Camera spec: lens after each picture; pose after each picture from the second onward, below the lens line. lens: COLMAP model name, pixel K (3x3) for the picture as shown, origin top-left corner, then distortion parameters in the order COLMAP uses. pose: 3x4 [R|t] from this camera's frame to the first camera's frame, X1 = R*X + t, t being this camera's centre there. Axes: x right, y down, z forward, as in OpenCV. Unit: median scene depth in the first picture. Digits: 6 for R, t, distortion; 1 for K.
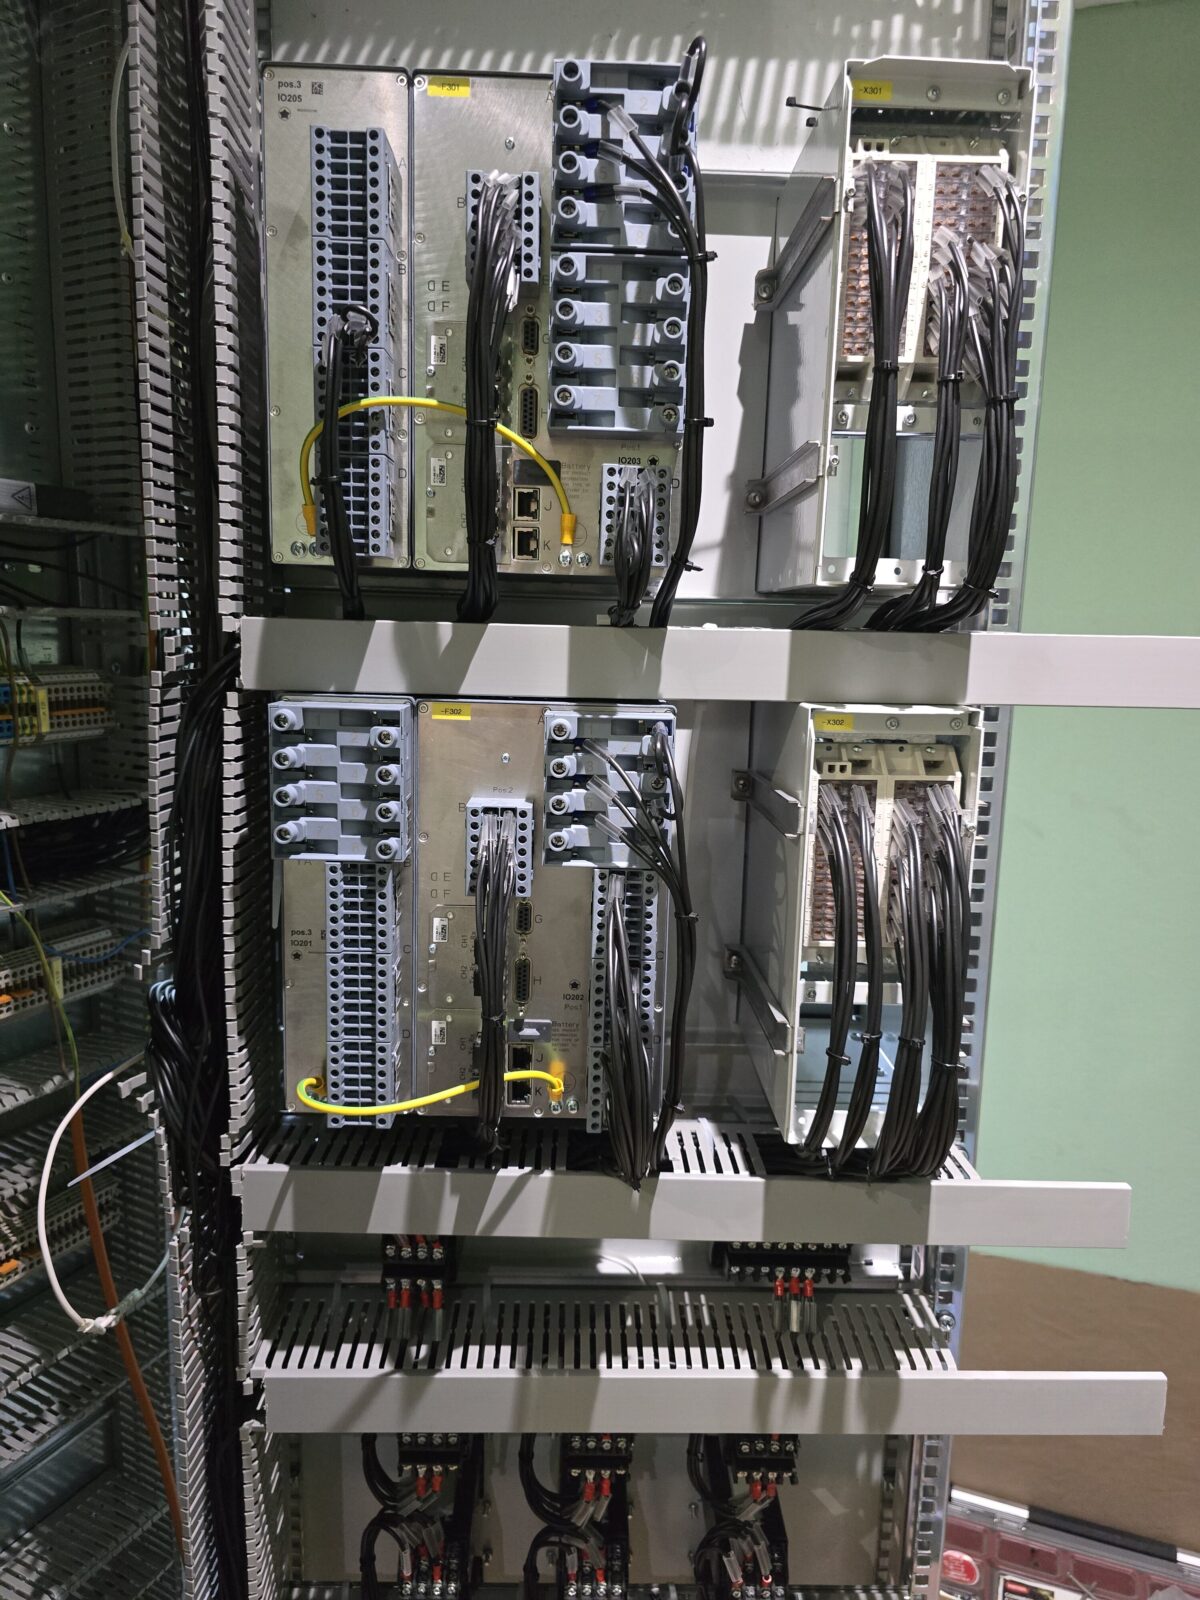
lens RADIAL K [[1067.5, 0, 603.1], [0, 1067.5, 791.1], [0, 0, 1]] dist [0.037848, -0.006758]
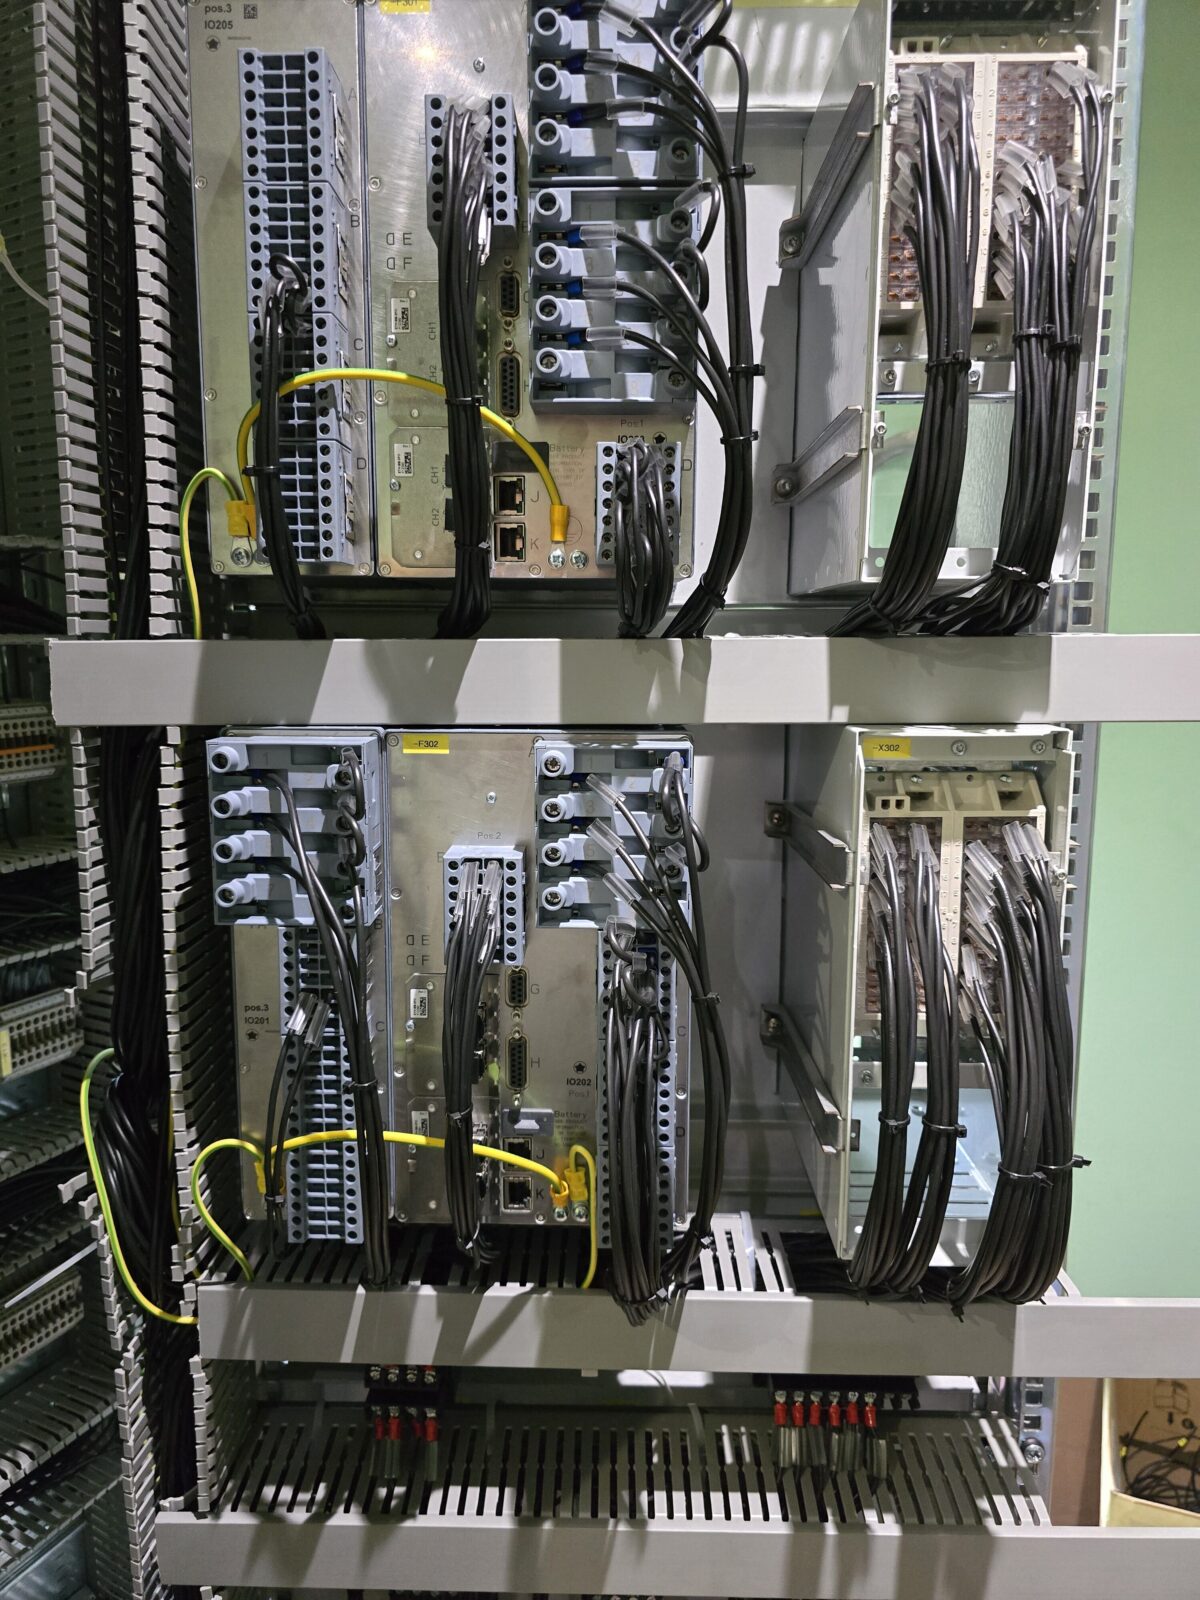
lens RADIAL K [[1113.2, 0, 587.5], [0, 1113.2, 796.6], [0, 0, 1]] dist [0.029342, -0.018776]
pose [[0.998971, -0.019431, -0.040976, 0.020263], [0.018877, 0.999726, -0.013868, -0.018984], [0.041234, 0.013080, 0.999064, 0.132466]]
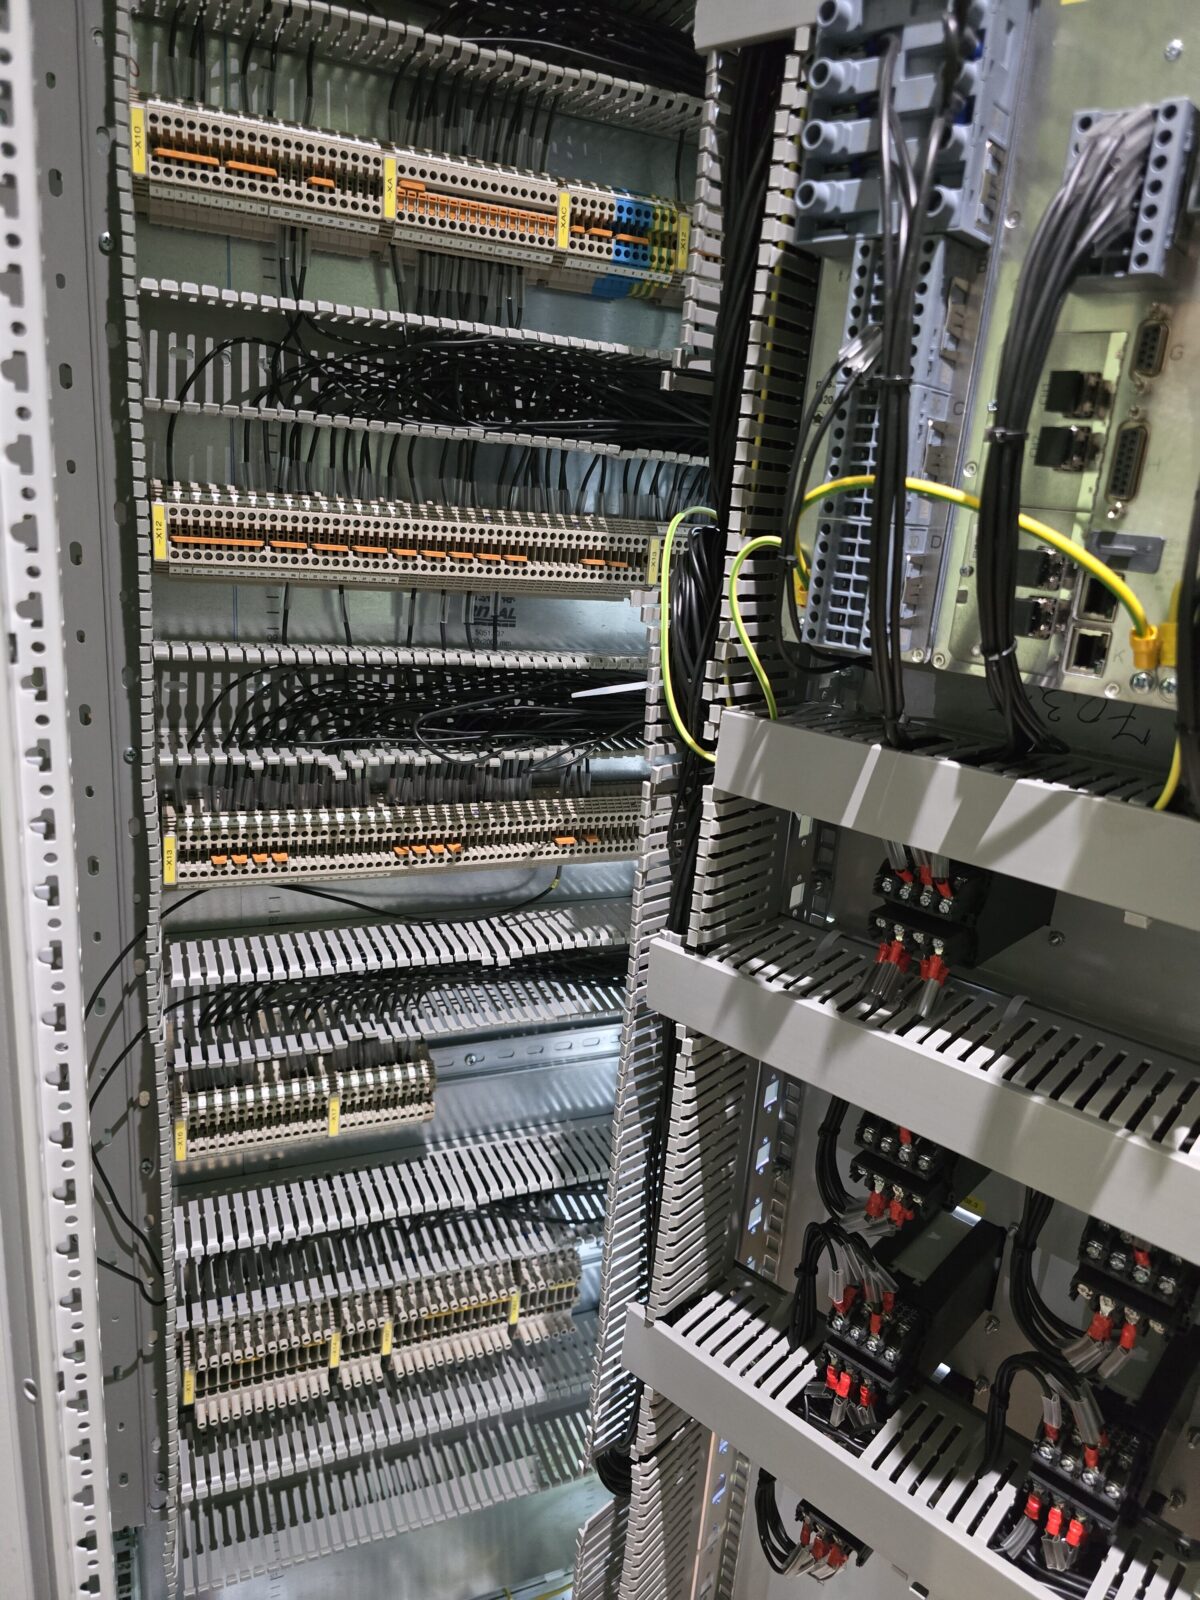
lens RADIAL K [[1113.2, 0, 588.9], [0, 1113.2, 798.7], [0, 0, 1]] dist [0.029342, -0.018776]
pose [[0.737273, 0.214862, -0.640518, 0.160528], [-0.165054, 0.976635, 0.137626, 0.347817], [0.655123, 0.004252, 0.755510, 0.322941]]
